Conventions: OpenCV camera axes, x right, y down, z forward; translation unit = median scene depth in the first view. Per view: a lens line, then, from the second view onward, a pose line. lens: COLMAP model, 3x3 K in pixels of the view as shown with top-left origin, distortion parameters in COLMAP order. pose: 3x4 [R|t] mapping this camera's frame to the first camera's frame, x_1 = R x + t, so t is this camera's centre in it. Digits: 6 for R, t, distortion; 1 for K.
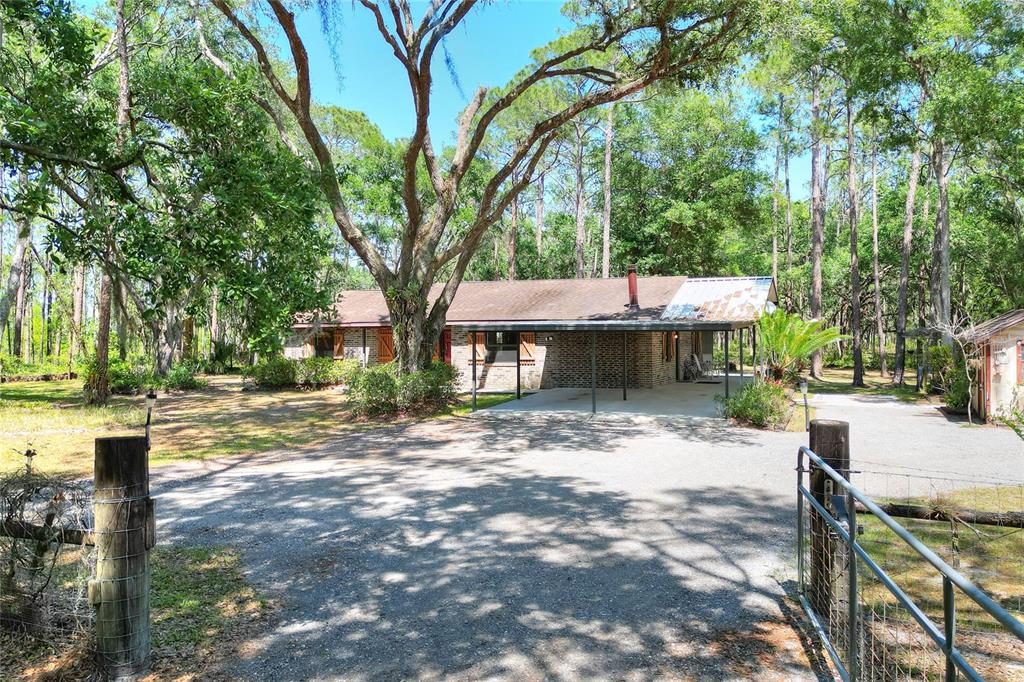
lens RADIAL K [[584.0, 0, 515.1], [0, 584.0, 359.4], [0, 0, 1]] dist [-0.004160, -0.000413]
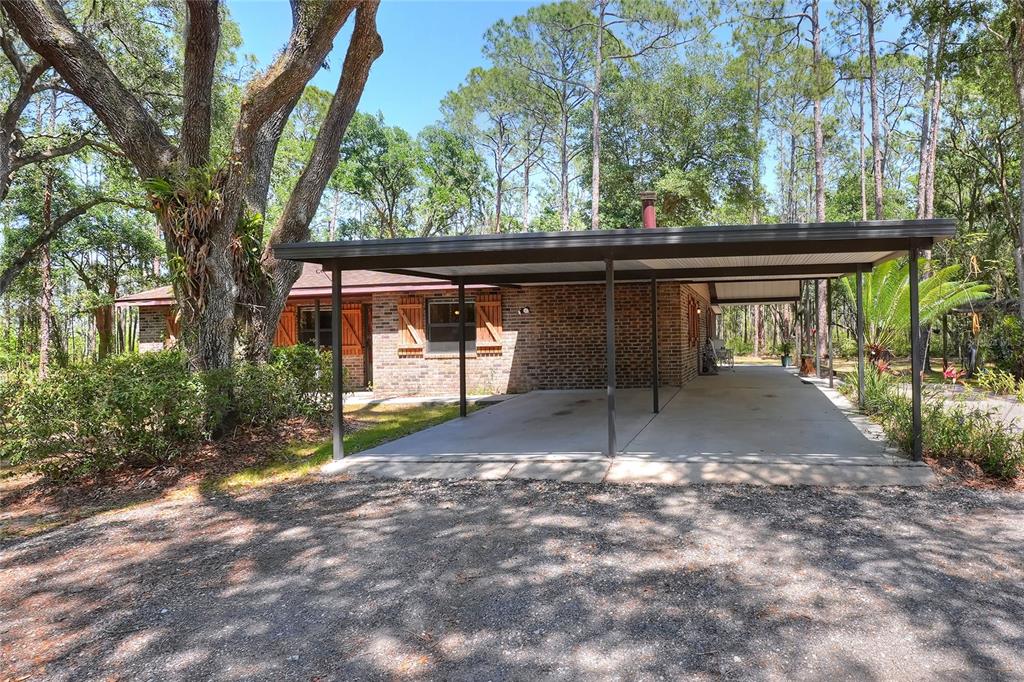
lens RADIAL K [[584.0, 0, 515.1], [0, 584.0, 359.4], [0, 0, 1]] dist [-0.004160, -0.000413]
pose [[0.999681, -0.013289, 0.021499, 0.036311], [0.012930, 0.999777, 0.016720, 0.004093], [-0.021716, -0.016437, 0.999629, 0.431608]]
